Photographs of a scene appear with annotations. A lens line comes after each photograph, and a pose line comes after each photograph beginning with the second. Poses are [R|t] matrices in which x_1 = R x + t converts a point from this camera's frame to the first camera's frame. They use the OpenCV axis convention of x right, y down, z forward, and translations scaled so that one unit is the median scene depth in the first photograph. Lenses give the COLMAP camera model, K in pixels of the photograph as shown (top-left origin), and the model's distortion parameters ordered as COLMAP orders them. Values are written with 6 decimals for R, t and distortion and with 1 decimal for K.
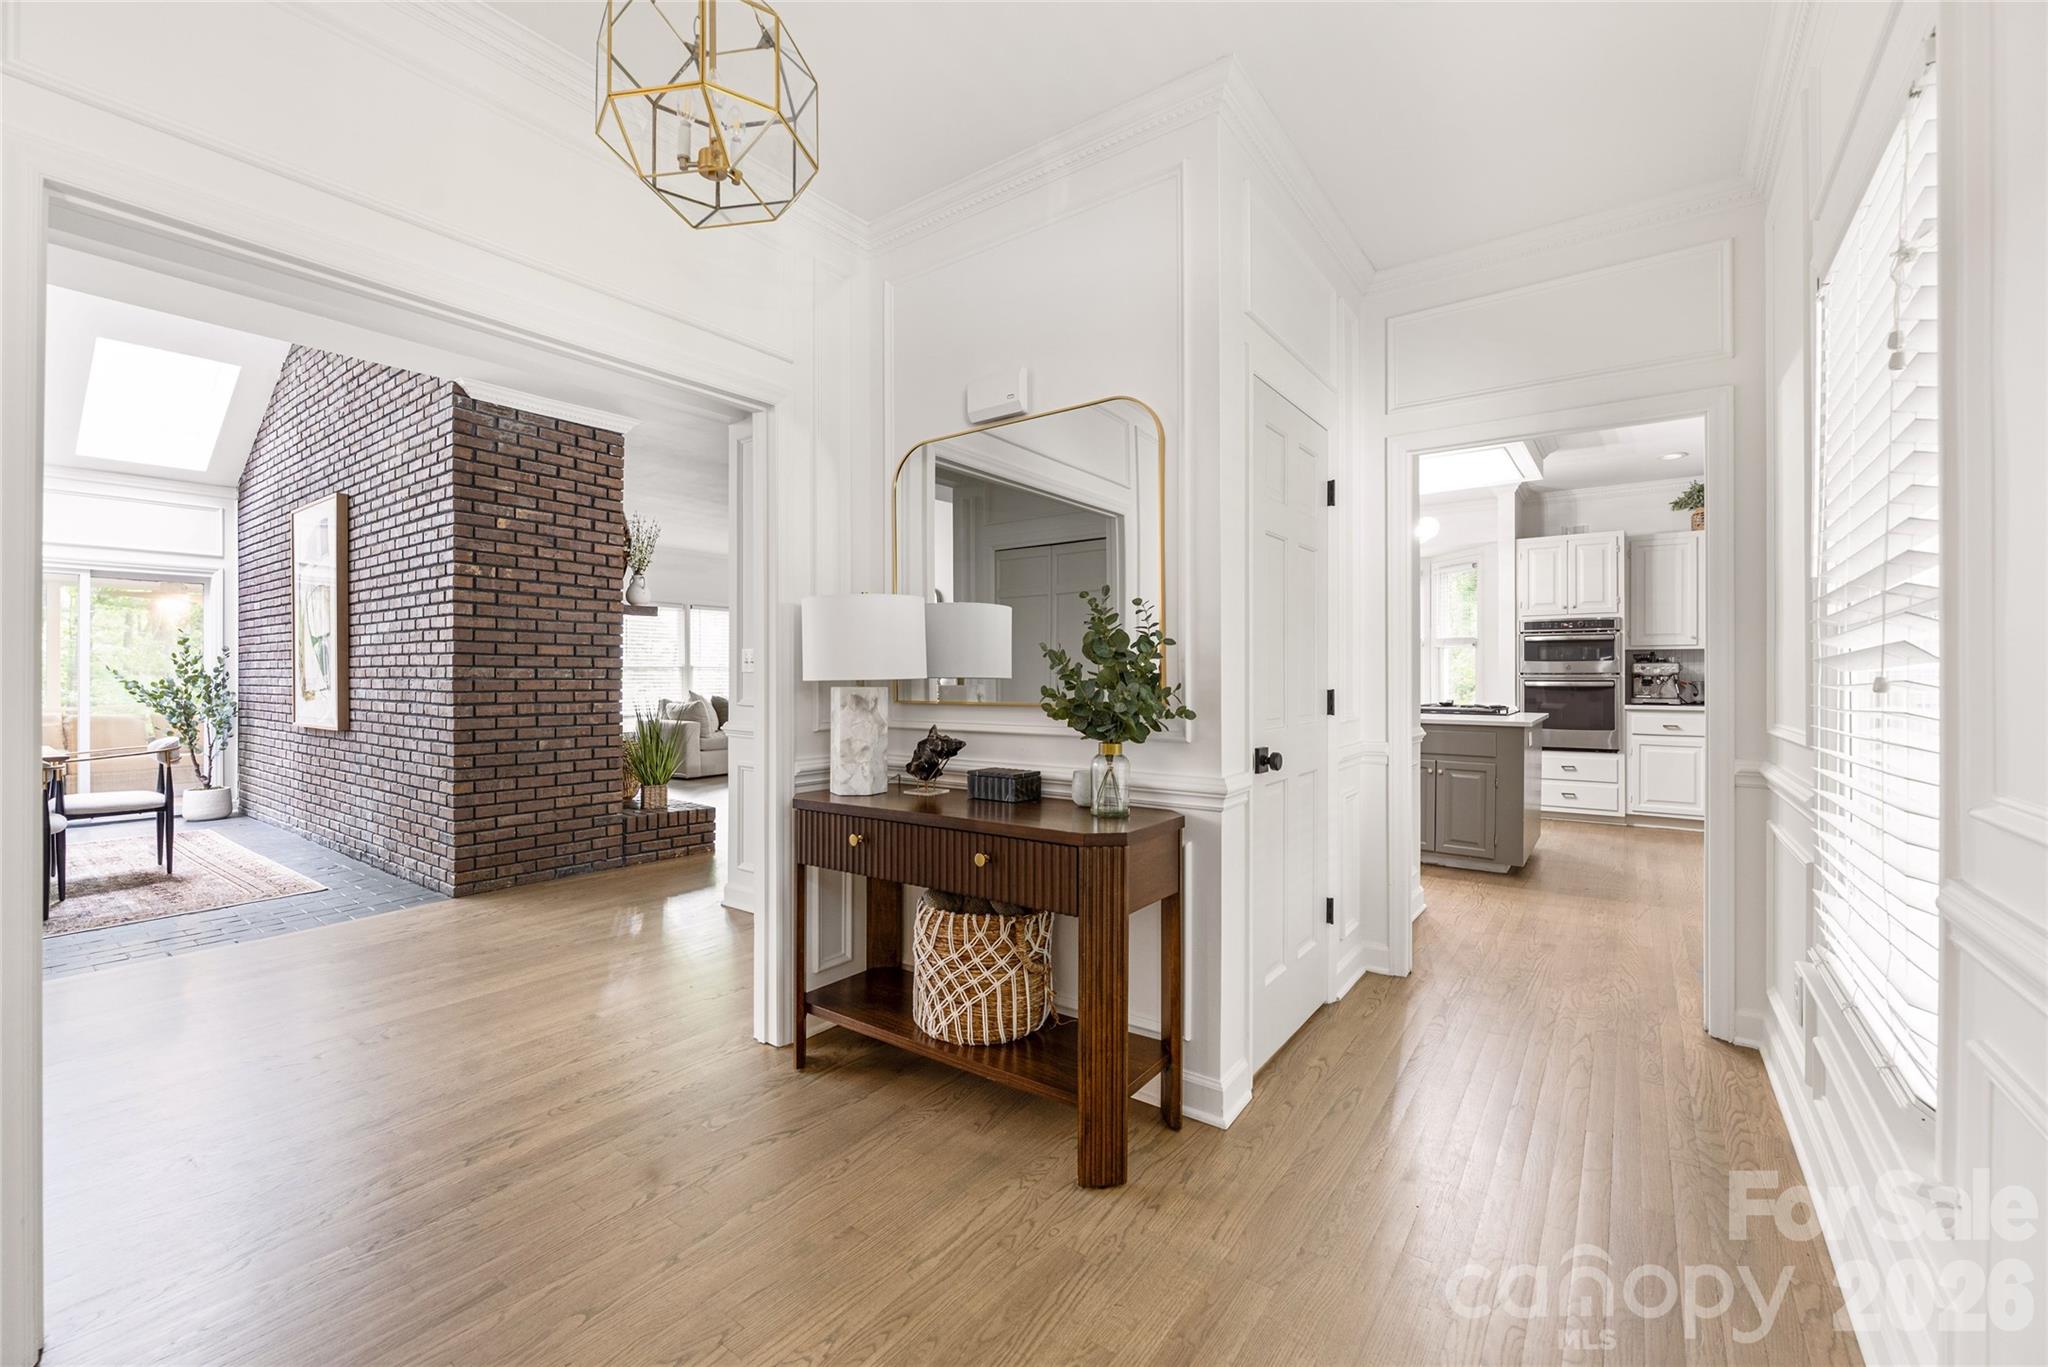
lens RADIAL K [[827.5, 0, 1021.3], [0, 827.5, 676.1], [0, 0, 1]] dist [-0.002169, -0.000328]
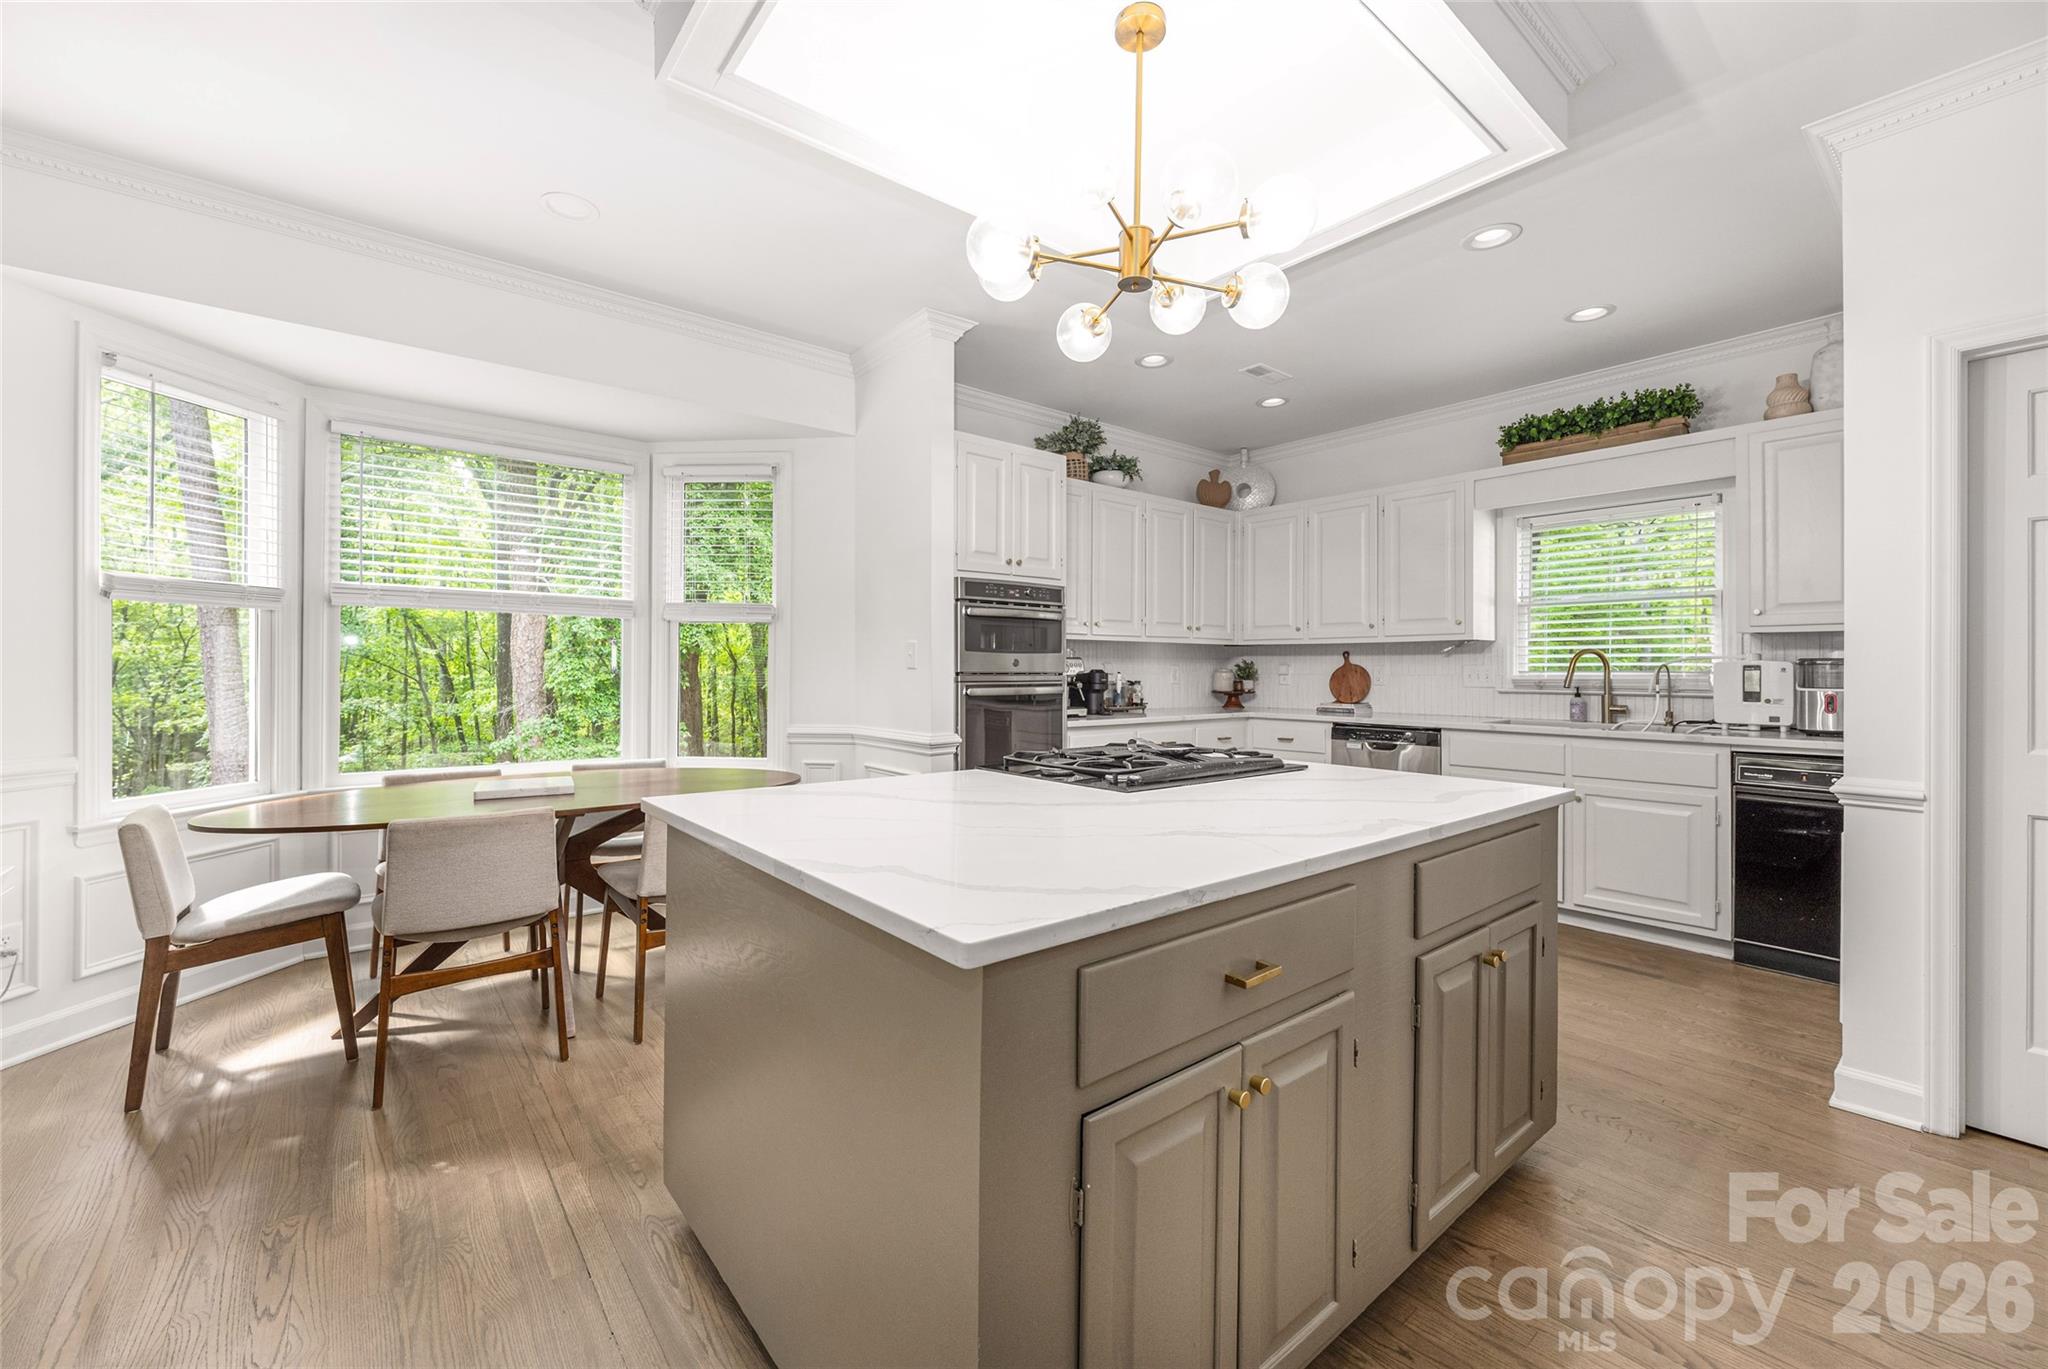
lens RADIAL K [[821.4, 0, 1020.3], [0, 821.4, 665.5], [0, 0, 1]] dist [-0.002275, -0.000212]
pose [[0.243514, 0.003896, 0.969889, 0.085583], [-0.001570, 0.999992, -0.003623, -0.007057], [-0.969896, -0.000641, 0.243518, 0.859447]]
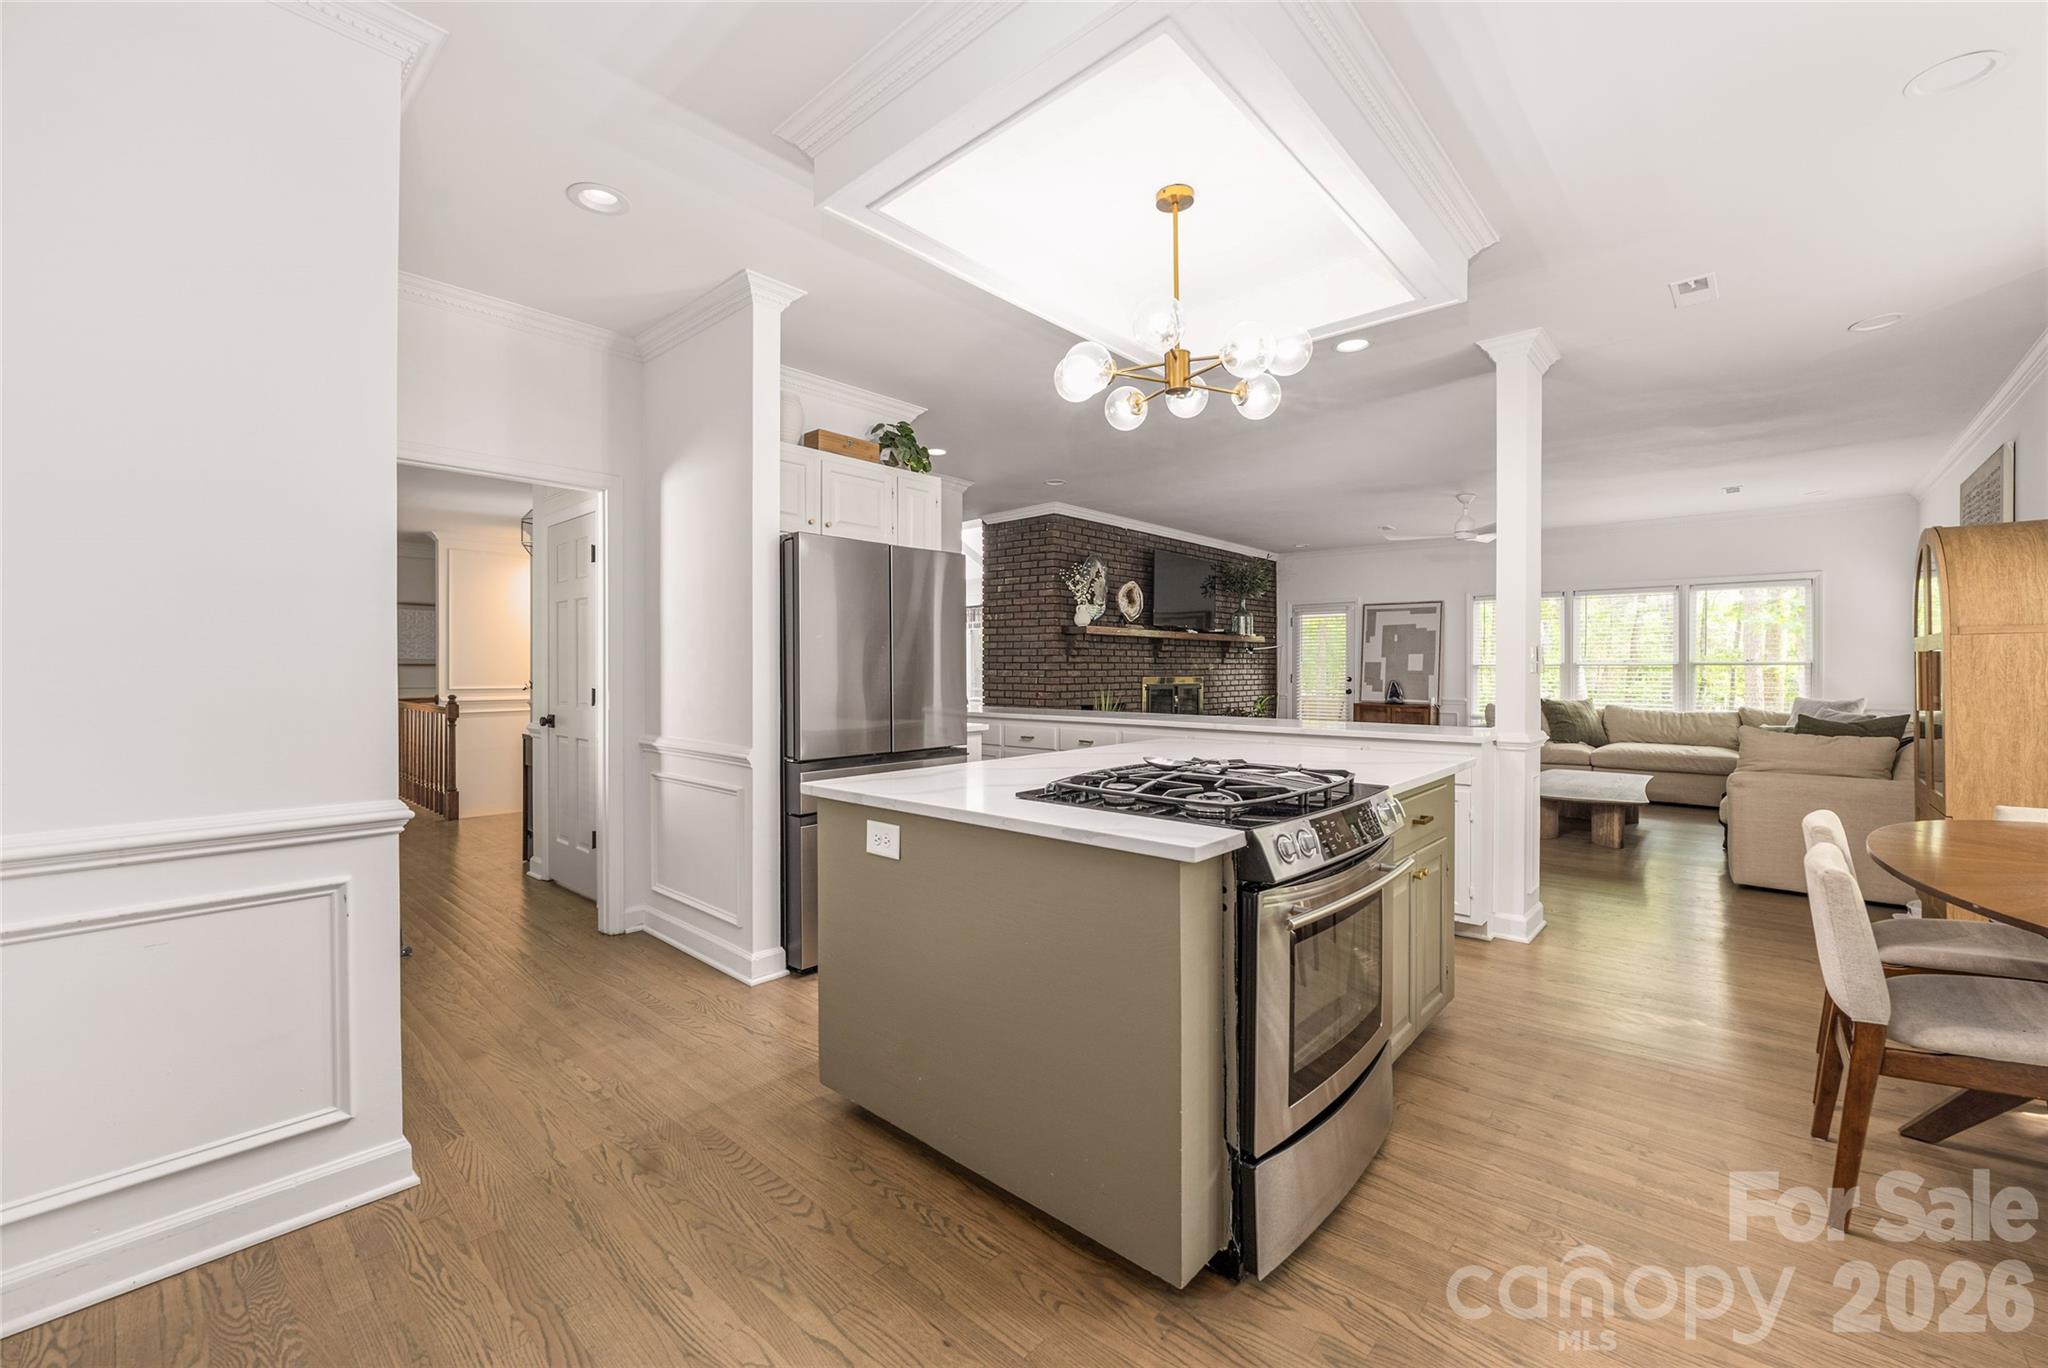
lens RADIAL K [[821.4, 0, 1020.3], [0, 821.4, 665.0], [0, 0, 1]] dist [-0.002275, -0.000212]
pose [[-0.105699, -0.008917, -0.994358, 0.780815], [-0.004260, 0.999955, -0.008514, -0.004683], [0.994389, 0.003336, -0.105733, 0.860975]]
